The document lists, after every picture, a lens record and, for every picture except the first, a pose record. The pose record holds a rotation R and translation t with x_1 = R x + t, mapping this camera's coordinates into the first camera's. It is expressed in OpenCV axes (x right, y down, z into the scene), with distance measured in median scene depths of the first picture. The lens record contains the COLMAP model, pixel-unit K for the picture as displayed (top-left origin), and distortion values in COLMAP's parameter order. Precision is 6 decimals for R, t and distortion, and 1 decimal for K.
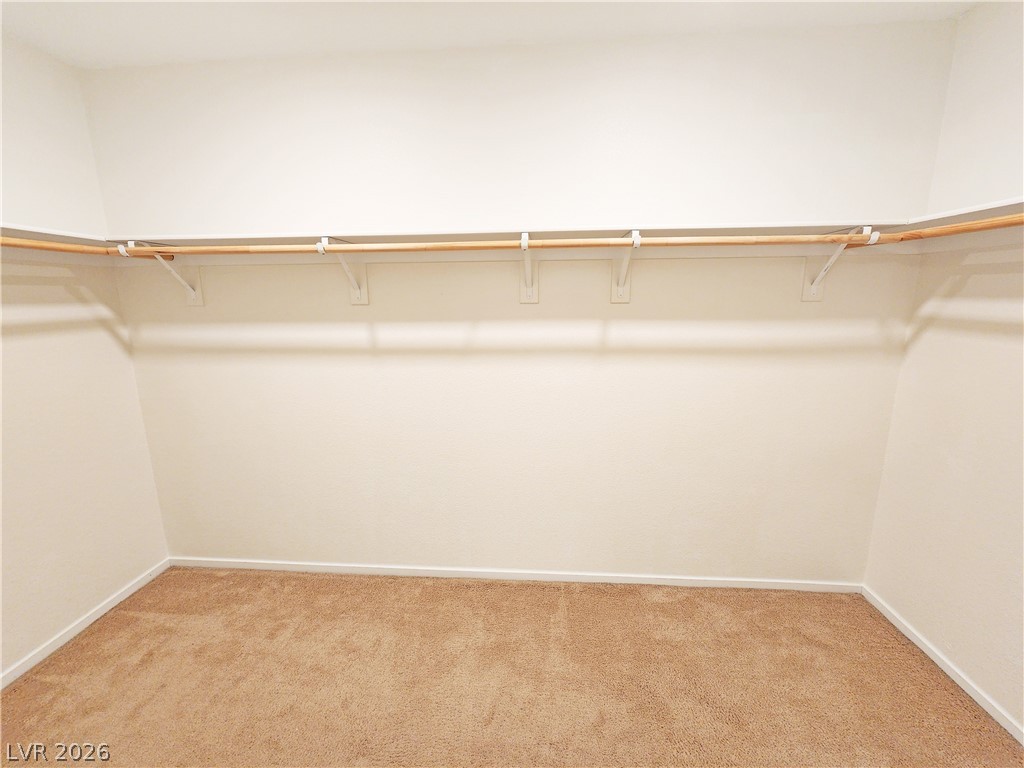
lens RADIAL K [[420.8, 0, 509.5], [0, 420.8, 382.7], [0, 0, 1]] dist [-0.003168, 0.001265]
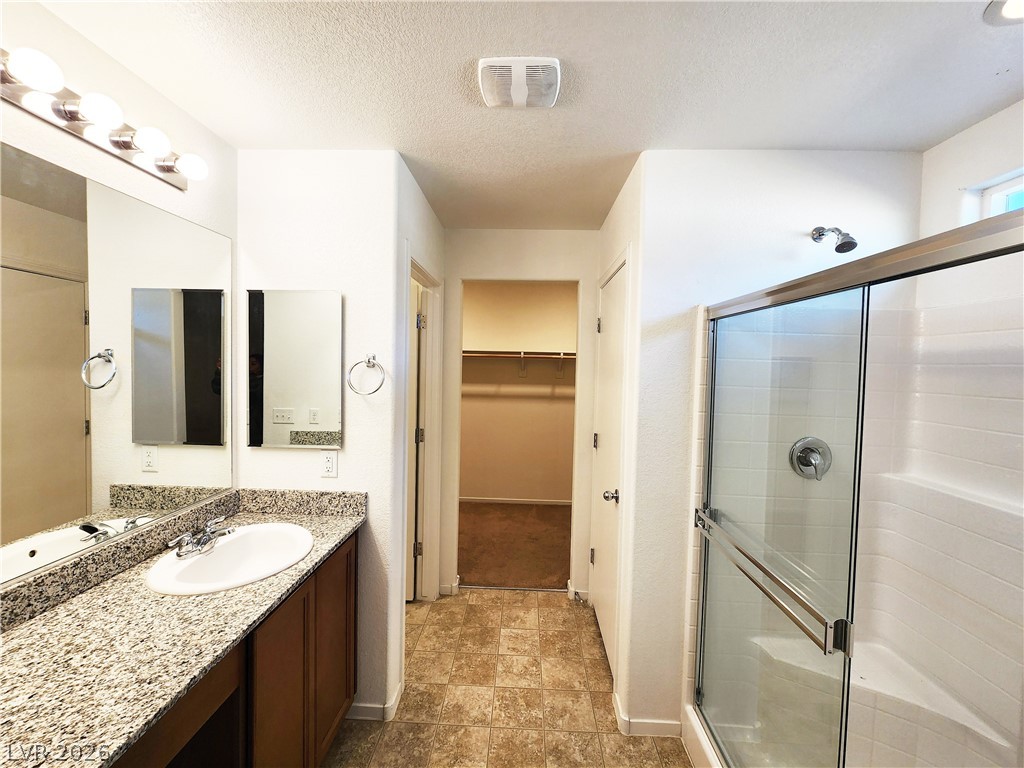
lens RADIAL K [[420.8, 0, 513.2], [0, 420.8, 386.3], [0, 0, 1]] dist [-0.003168, 0.001265]
pose [[0.997724, 0.030500, 0.060136, -0.152492], [-0.020460, 0.986742, -0.161000, 0.258937], [-0.064249, 0.159403, 0.985121, -1.406851]]
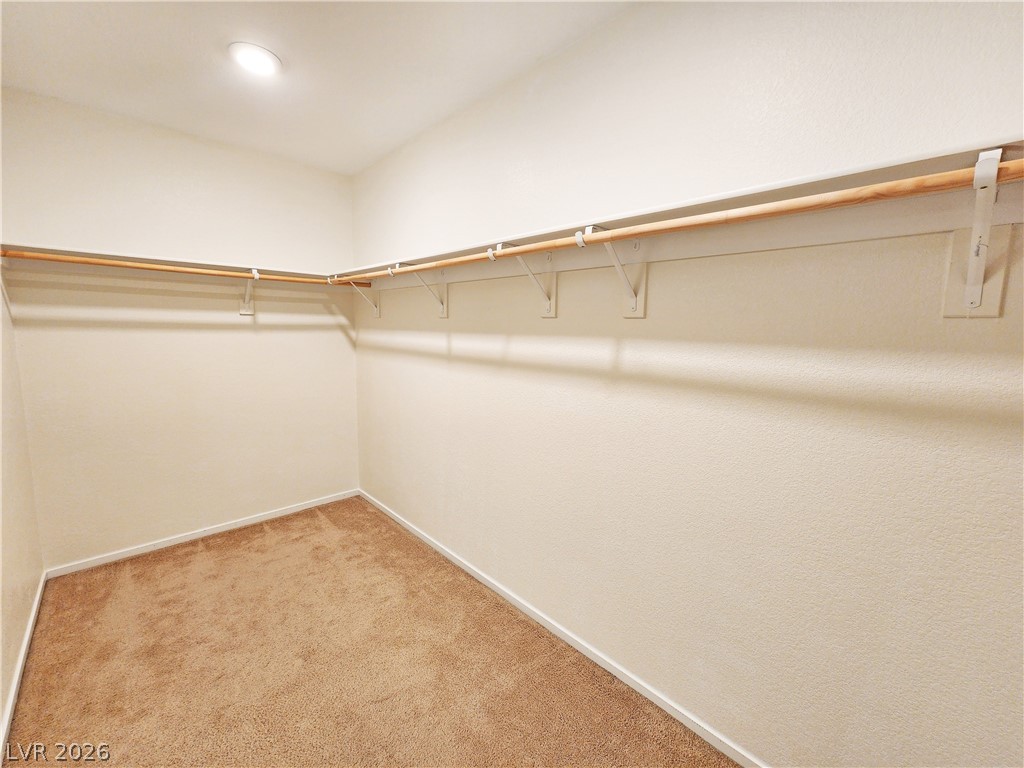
lens RADIAL K [[420.8, 0, 511.7], [0, 420.8, 382.1], [0, 0, 1]] dist [-0.003168, 0.001265]
pose [[0.739197, 0.113011, -0.663940, 0.628543], [-0.164450, 0.986268, -0.015216, -0.018200], [0.653103, 0.120432, 0.747631, 0.258933]]
